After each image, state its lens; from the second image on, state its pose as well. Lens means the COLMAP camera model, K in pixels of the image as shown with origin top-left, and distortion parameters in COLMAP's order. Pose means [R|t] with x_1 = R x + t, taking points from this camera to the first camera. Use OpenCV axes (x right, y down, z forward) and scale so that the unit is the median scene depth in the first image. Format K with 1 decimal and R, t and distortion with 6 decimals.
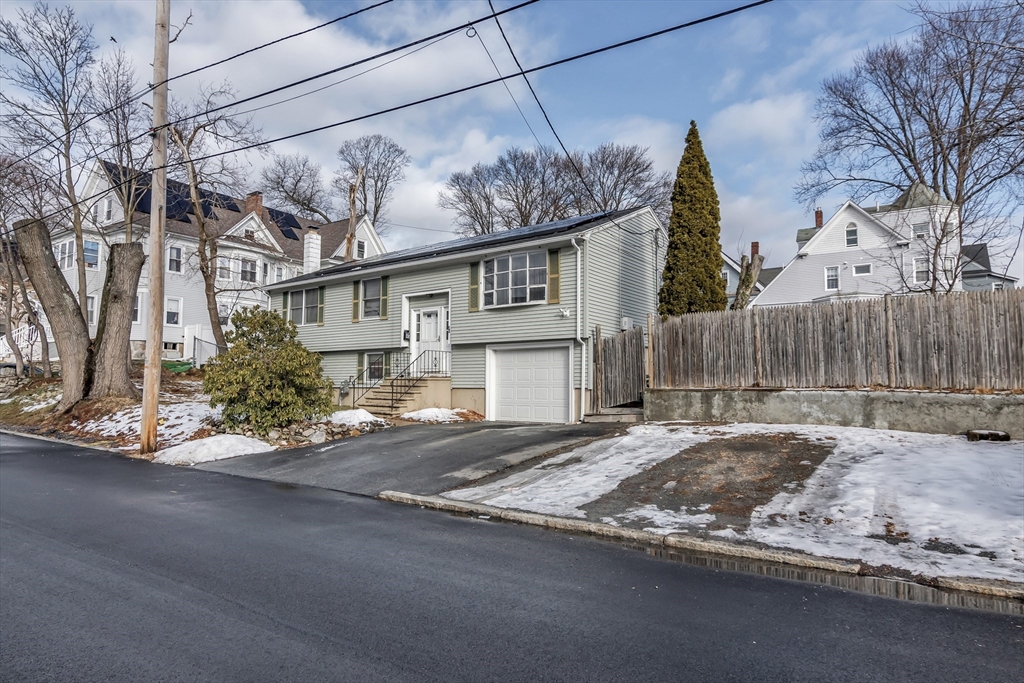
lens RADIAL K [[597.3, 0, 511.4], [0, 597.3, 342.1], [0, 0, 1]] dist [-0.001313, 0.000073]
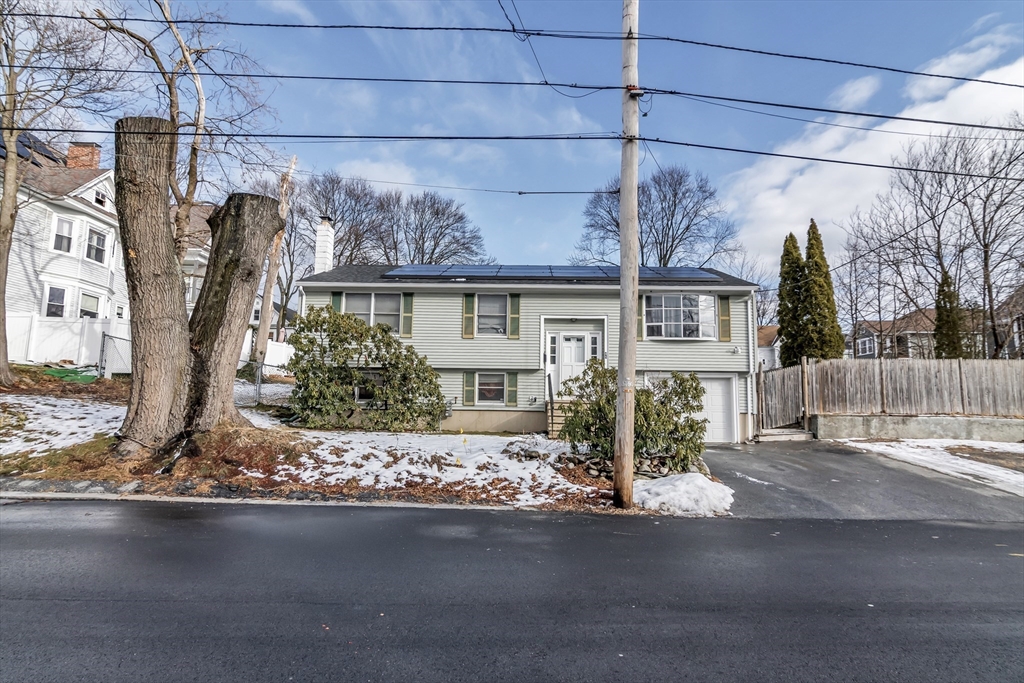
lens RADIAL K [[508.6, 0, 514.6], [0, 508.6, 342.5], [0, 0, 1]] dist [-0.000819, -0.000009]
pose [[0.810367, 0.077500, 0.580774, -0.879927], [-0.053653, 0.996864, -0.058162, 0.019798], [-0.583461, 0.015972, 0.811984, 0.435912]]
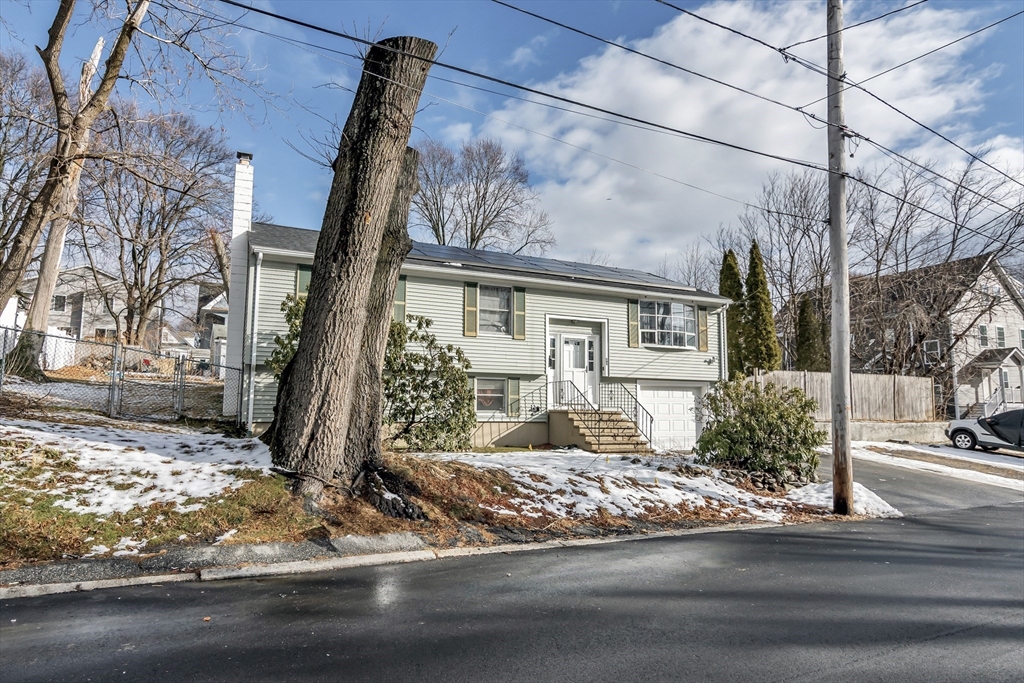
lens RADIAL K [[613.8, 0, 509.7], [0, 613.8, 340.5], [0, 0, 1]] dist [0.000626, -0.000410]
pose [[0.465621, 0.098524, 0.879483, -1.248966], [-0.073336, 0.994661, -0.072601, 0.034509], [-0.881940, -0.030693, 0.470361, 0.783474]]
